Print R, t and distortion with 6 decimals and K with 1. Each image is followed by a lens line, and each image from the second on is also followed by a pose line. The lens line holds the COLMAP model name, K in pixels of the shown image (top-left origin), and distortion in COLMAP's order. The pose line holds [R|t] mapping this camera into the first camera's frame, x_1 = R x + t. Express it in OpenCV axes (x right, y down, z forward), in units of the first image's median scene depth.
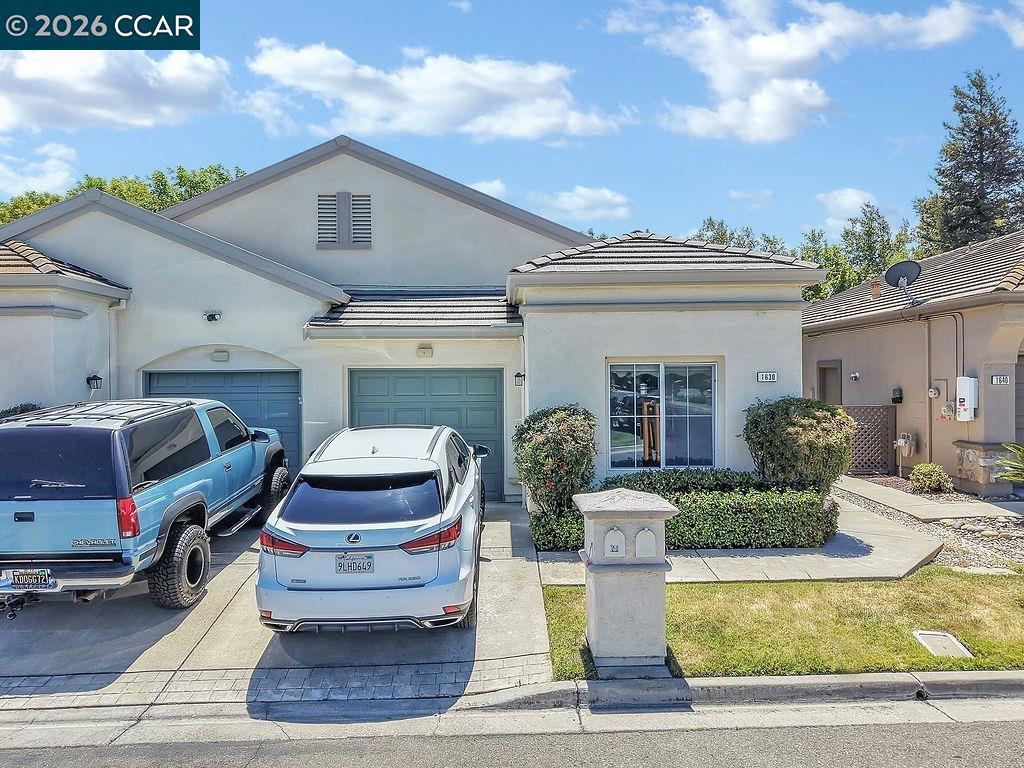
lens RADIAL K [[704.0, 0, 512.0], [0, 704.0, 384.0], [0, 0, 1]] dist [0.007191, 0.000312]
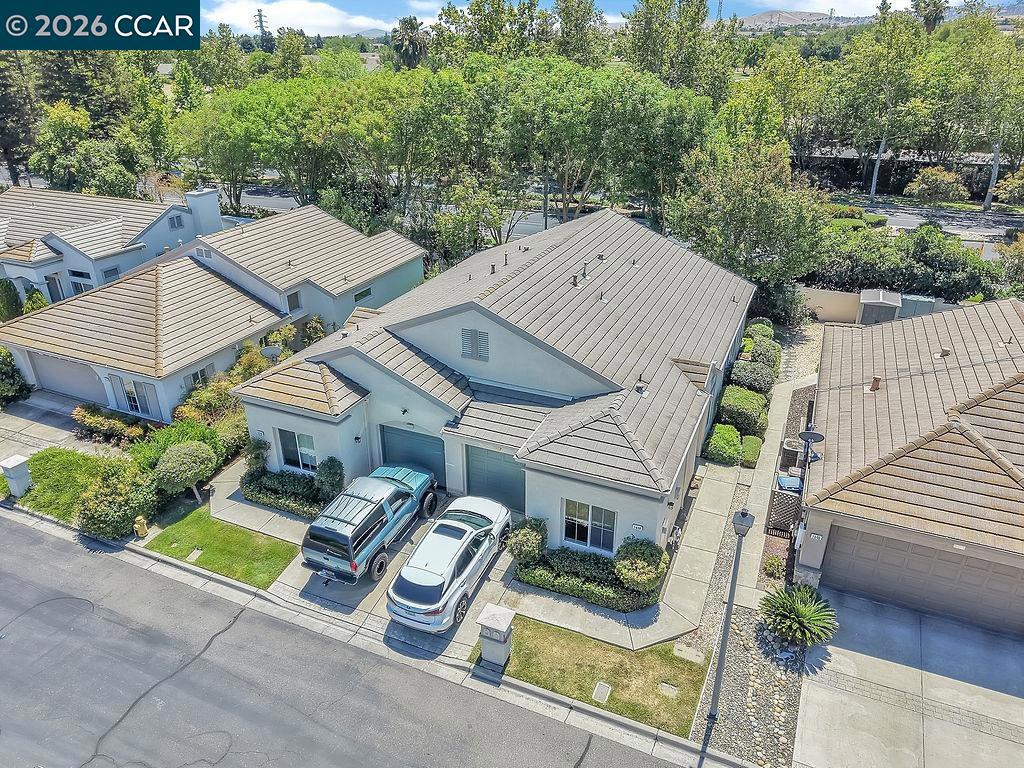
lens RADIAL K [[701.6, 0, 512.0], [0, 701.6, 384.0], [0, 0, 1]] dist [0.030375, -0.002569]
pose [[0.906569, 0.188090, -0.377830, 1.085451], [-0.004120, 0.899108, 0.437707, -1.869596], [0.422038, -0.395255, 0.815878, -0.894650]]
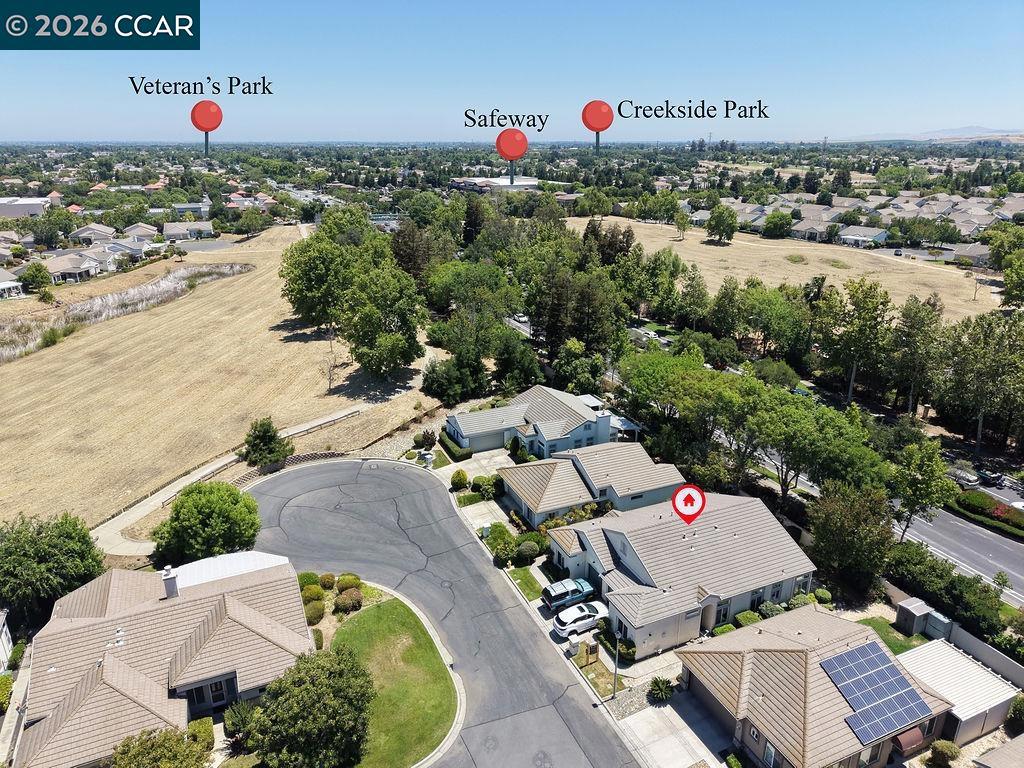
lens RADIAL K [[701.6, 0, 512.0], [0, 701.6, 384.0], [0, 0, 1]] dist [0.030375, -0.002569]
pose [[0.397430, 0.323341, -0.858778, 6.326957], [-0.015696, 0.938121, 0.345951, -5.805339], [0.917498, -0.124012, 0.377913, -2.640517]]
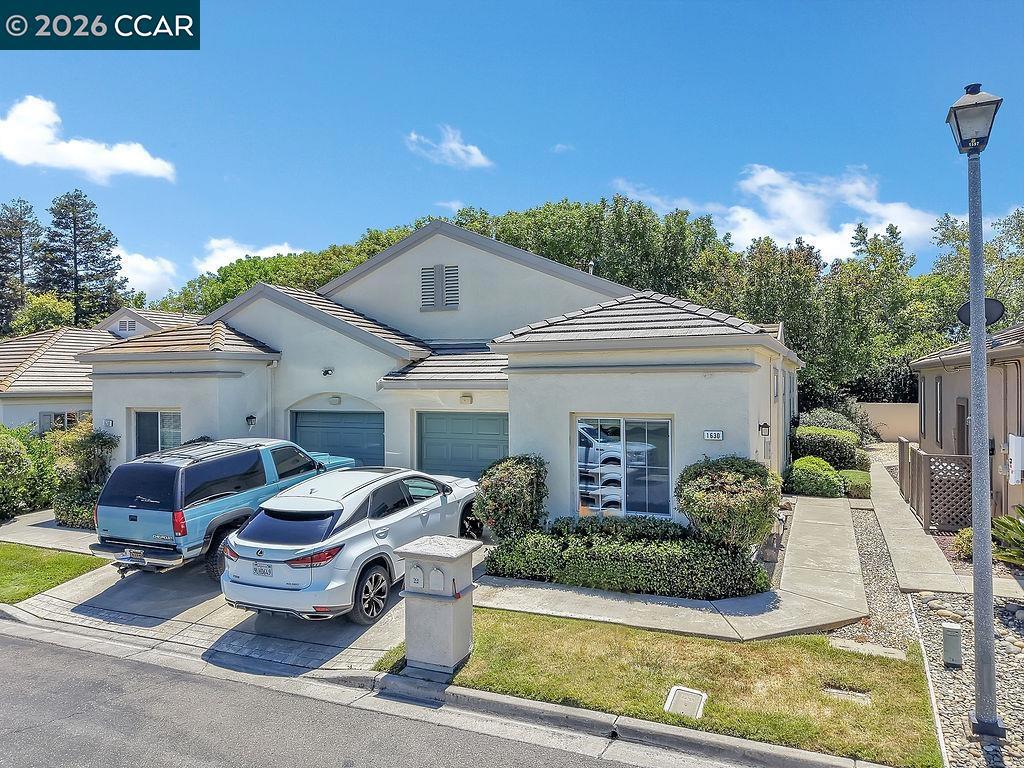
lens RADIAL K [[704.0, 0, 512.0], [0, 704.0, 384.0], [0, 0, 1]] dist [0.007191, 0.000312]
pose [[0.906157, 0.005313, -0.422907, 0.818203], [-0.003782, 0.999983, 0.004460, -0.139039], [0.422924, -0.002442, 0.906162, -0.133227]]
